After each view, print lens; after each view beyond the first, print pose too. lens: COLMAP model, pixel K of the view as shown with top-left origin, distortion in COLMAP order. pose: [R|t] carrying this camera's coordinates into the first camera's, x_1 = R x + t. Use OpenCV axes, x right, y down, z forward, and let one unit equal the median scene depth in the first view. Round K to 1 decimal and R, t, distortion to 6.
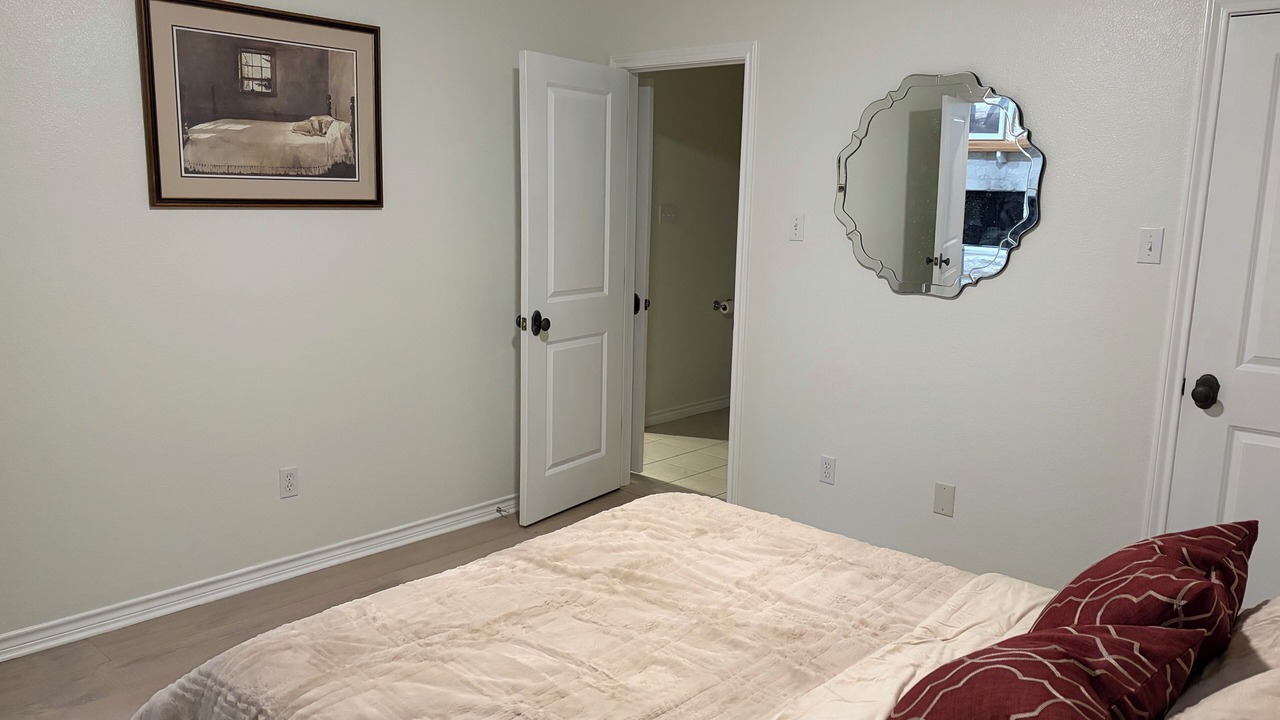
lens RADIAL K [[971.5, 0, 640.0], [0, 971.5, 360.0], [0, 0, 1]] dist [0.009887, 0.007225]
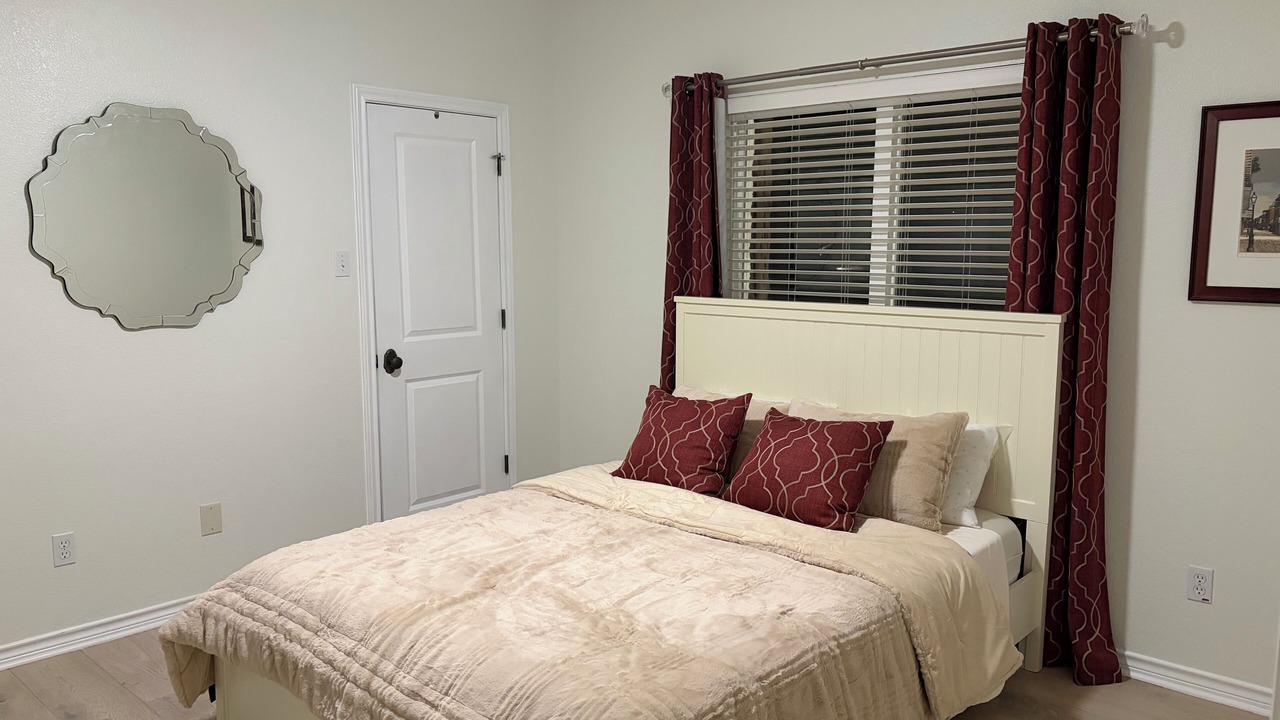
lens RADIAL K [[971.5, 0, 640.0], [0, 971.5, 360.0], [0, 0, 1]] dist [0.009887, 0.007225]
pose [[-0.001872, -0.157688, 0.987487, -1.088685], [0.173997, 0.972375, 0.155604, -0.165694], [-0.984744, 0.172111, 0.025617, 0.749083]]
